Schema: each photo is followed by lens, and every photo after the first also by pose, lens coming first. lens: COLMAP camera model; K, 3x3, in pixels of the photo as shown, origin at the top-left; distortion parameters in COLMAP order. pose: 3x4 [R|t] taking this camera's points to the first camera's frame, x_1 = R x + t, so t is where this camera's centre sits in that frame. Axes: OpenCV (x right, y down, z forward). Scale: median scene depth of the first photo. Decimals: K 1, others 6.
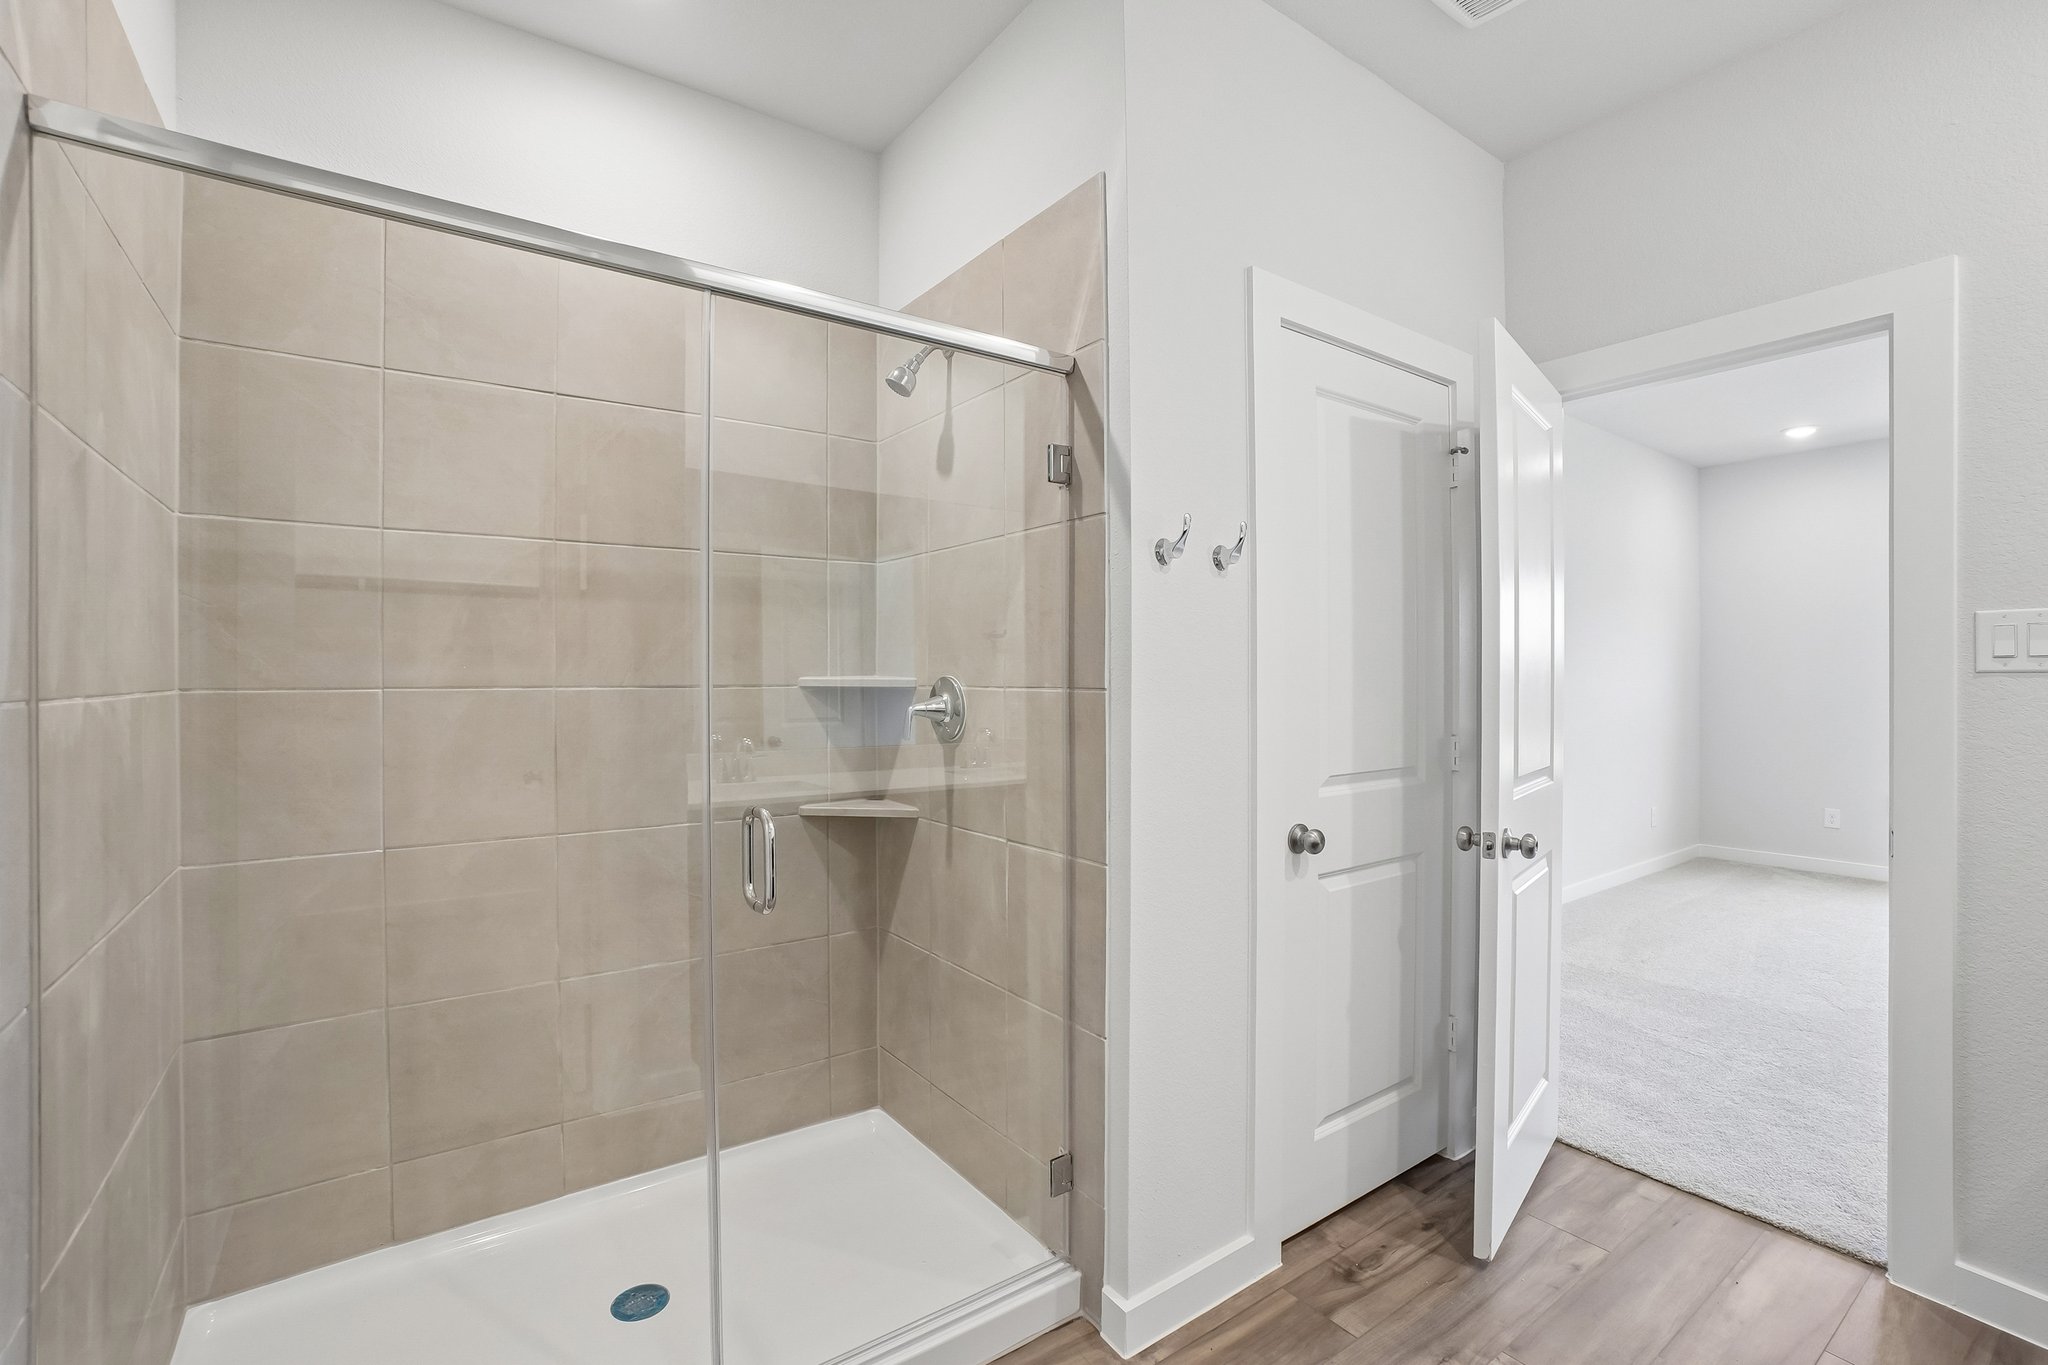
lens RADIAL K [[935.0, 0, 1024.0], [0, 935.0, 682.5], [0, 0, 1]] dist [-0.013627, -0.000088]
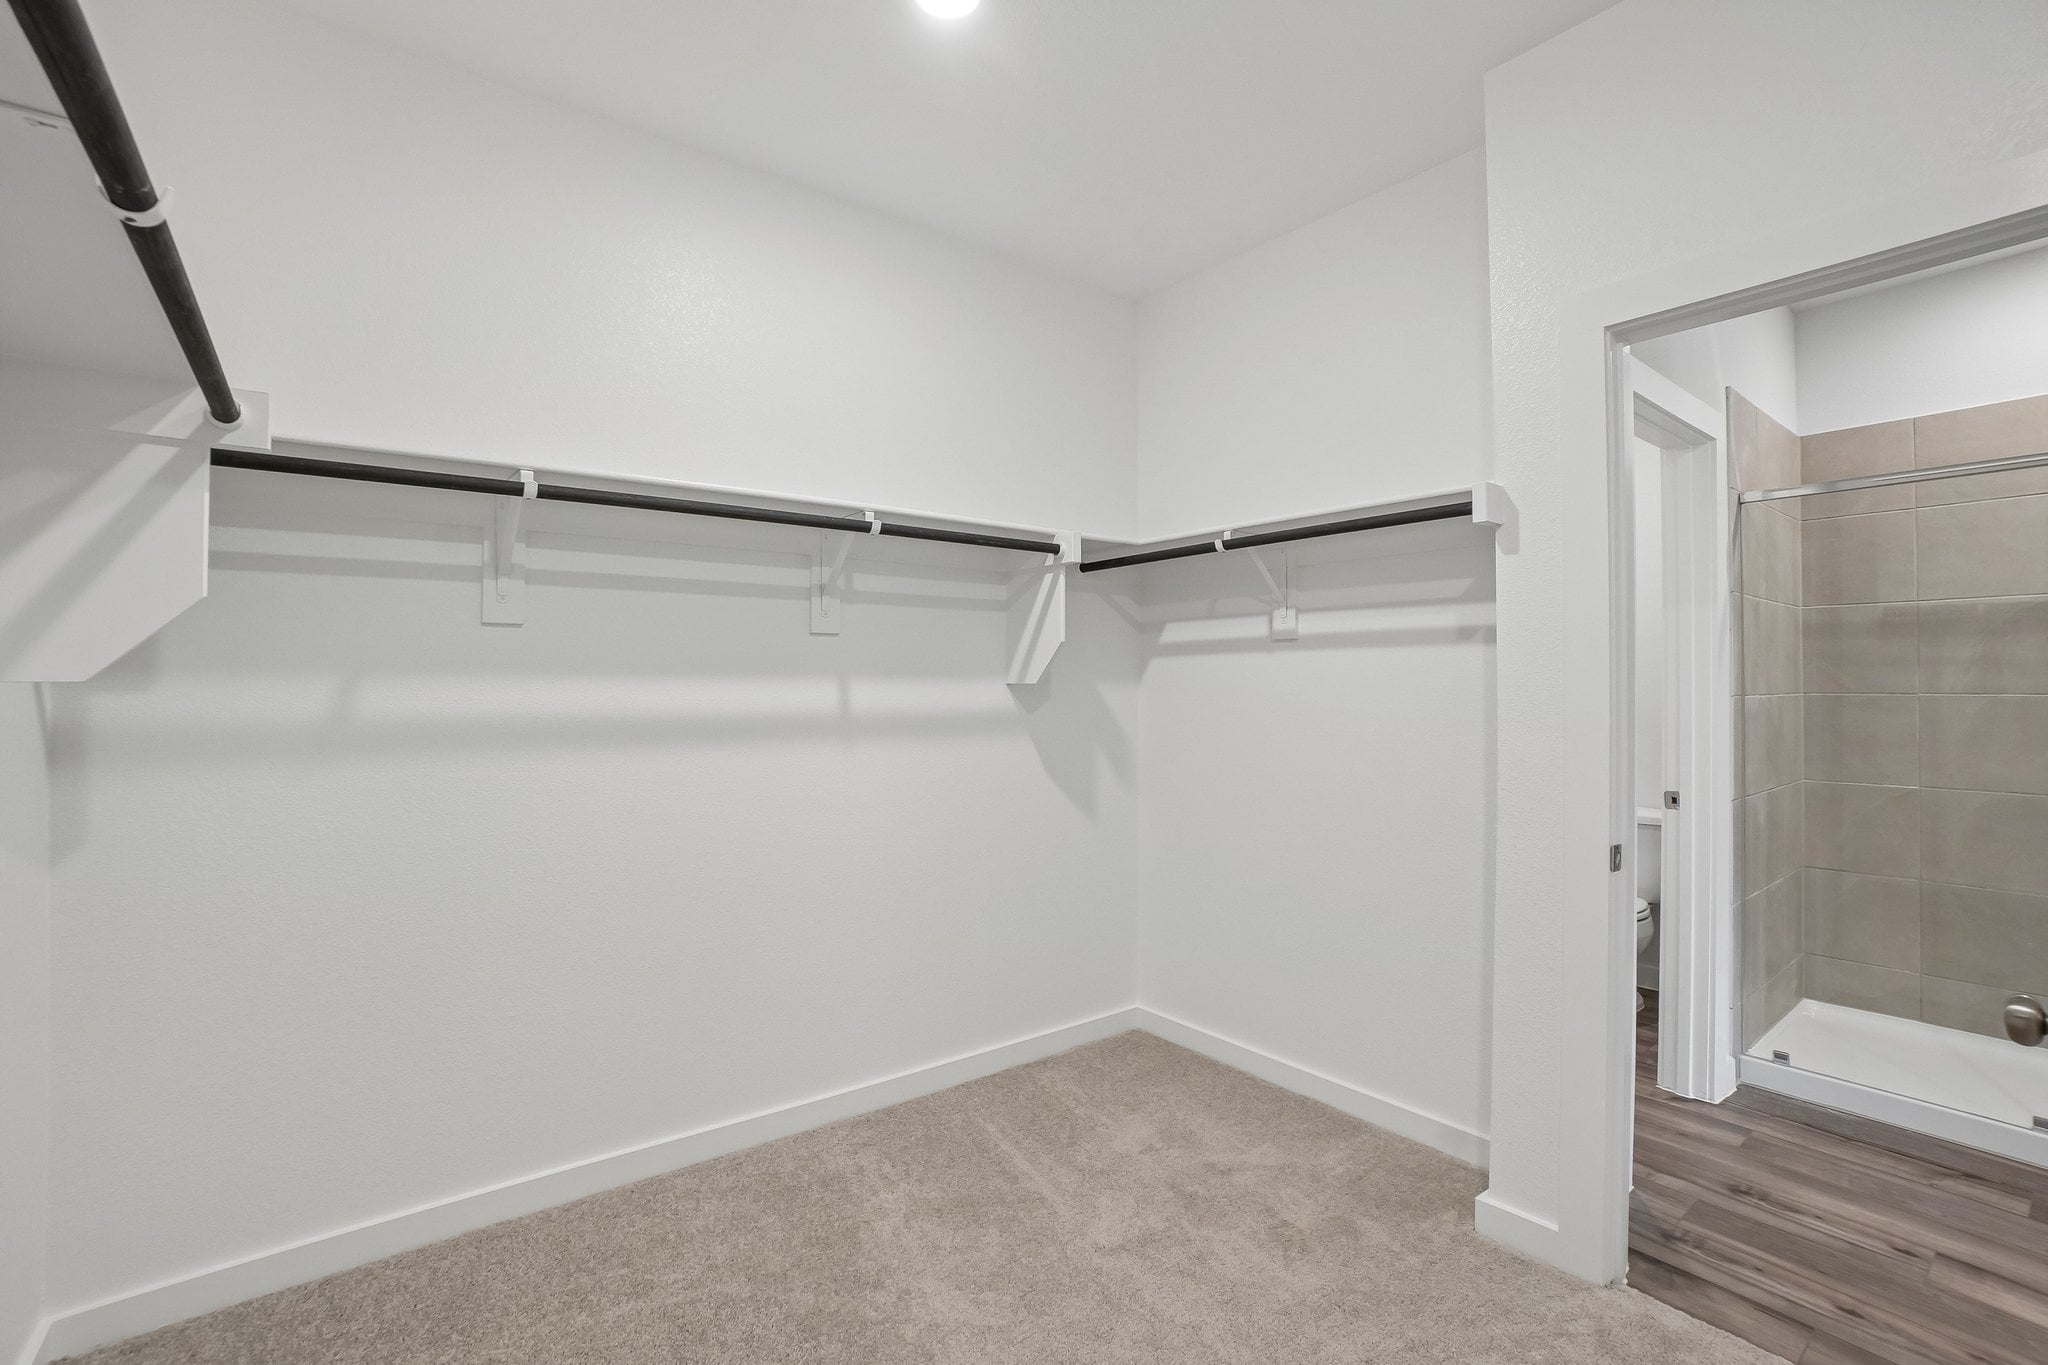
lens RADIAL K [[935.0, 0, 1024.0], [0, 935.0, 682.5], [0, 0, 1]] dist [-0.013627, -0.000088]
pose [[0.094521, -0.001775, -0.995521, 0.972676], [-0.000799, 0.999998, -0.001859, -0.009972], [0.995523, 0.000972, 0.094519, -0.920942]]
